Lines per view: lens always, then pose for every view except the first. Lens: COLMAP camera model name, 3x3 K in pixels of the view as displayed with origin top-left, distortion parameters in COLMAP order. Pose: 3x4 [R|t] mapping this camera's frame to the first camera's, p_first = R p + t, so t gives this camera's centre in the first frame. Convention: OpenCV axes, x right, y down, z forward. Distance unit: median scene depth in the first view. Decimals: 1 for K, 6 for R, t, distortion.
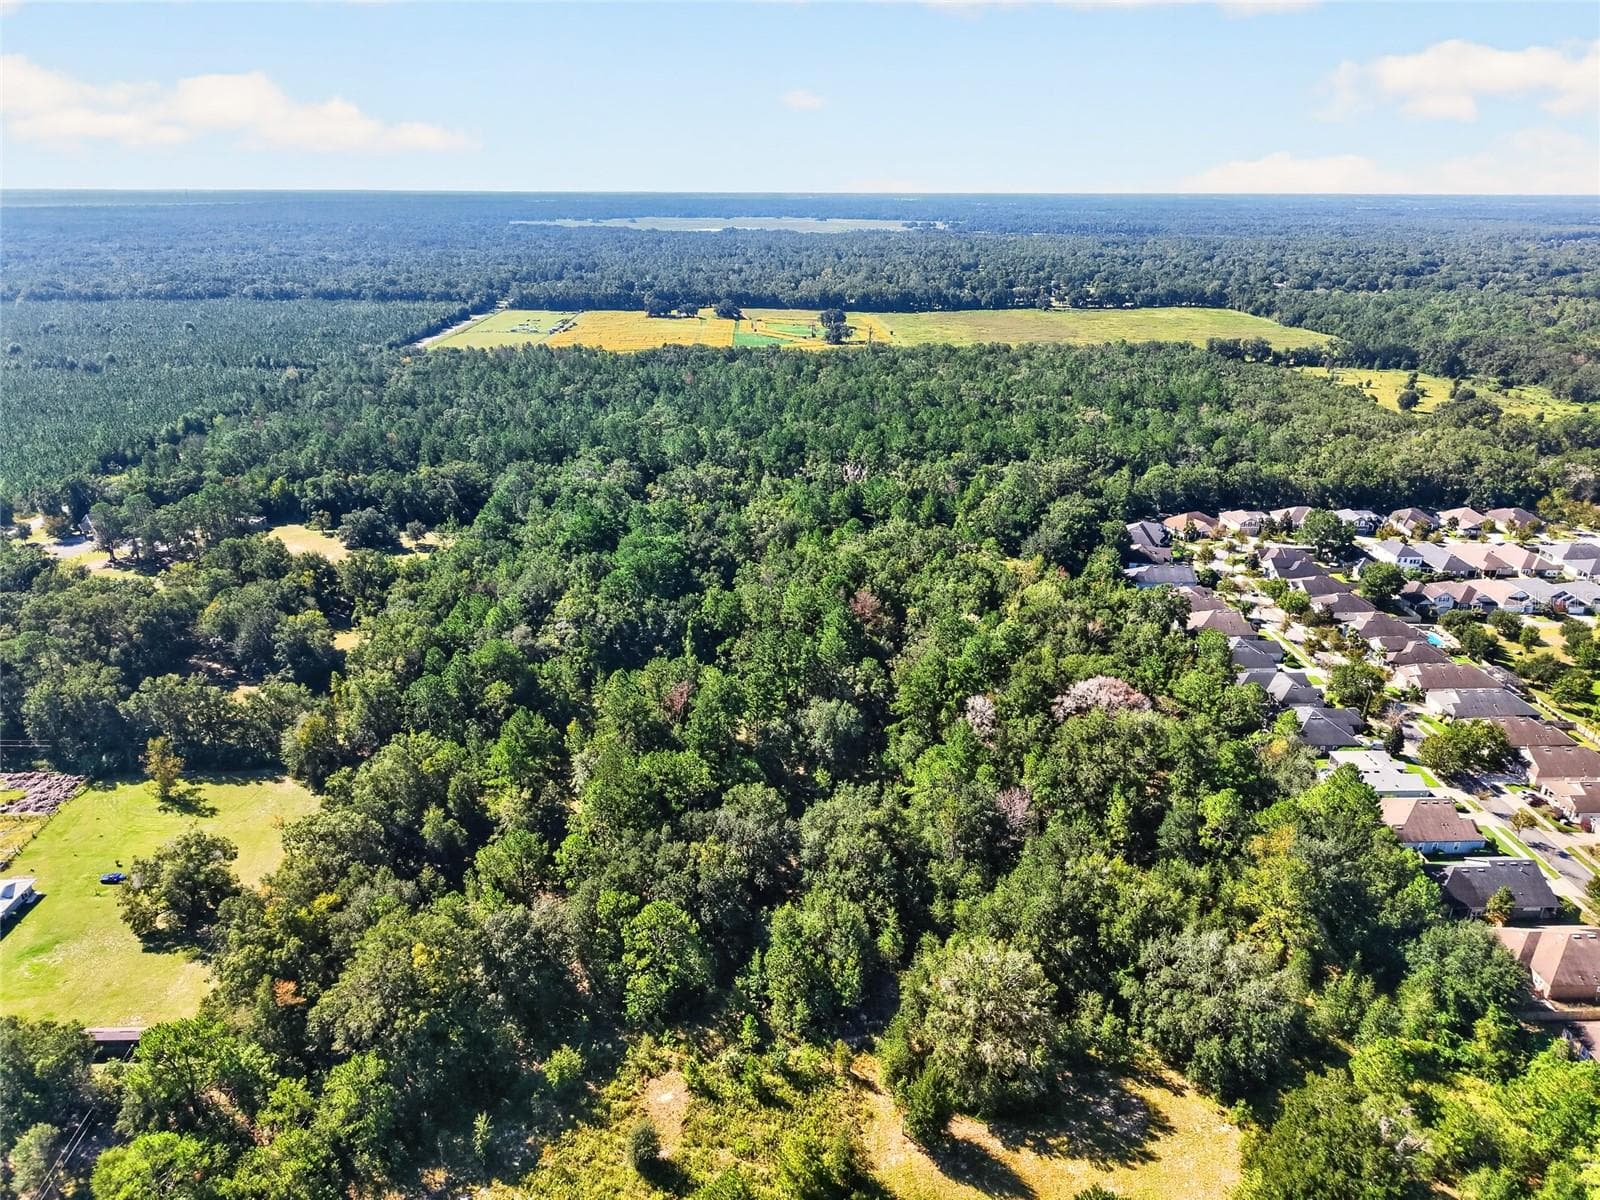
lens RADIAL K [[1067.8, 0, 800.0], [0, 1067.8, 600.0], [0, 0, 1]] dist [0.039435, -0.040896]
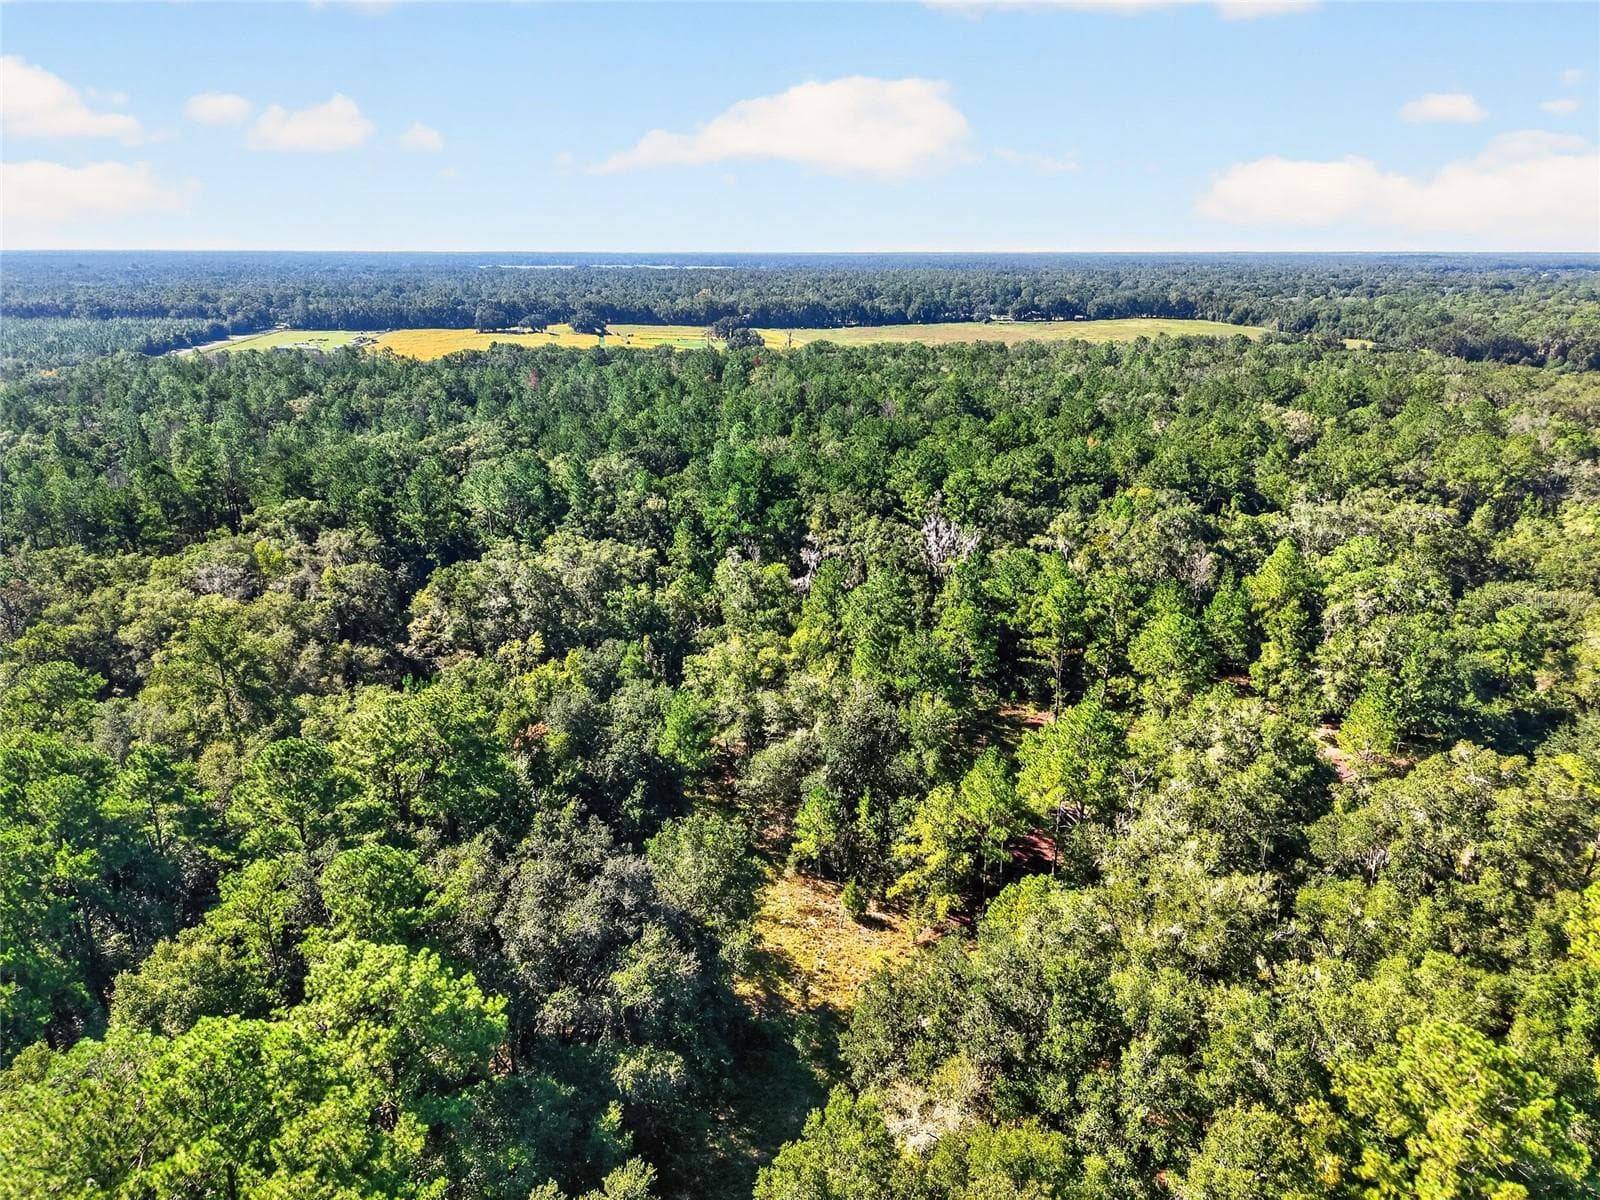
lens RADIAL K [[1067.8, 0, 800.0], [0, 1067.8, 600.0], [0, 0, 1]] dist [0.039435, -0.040896]
pose [[0.991237, -0.042519, 0.125069, -0.051465], [0.048763, 0.997690, -0.047296, -0.076575], [-0.122769, 0.052980, 0.991020, 0.570647]]
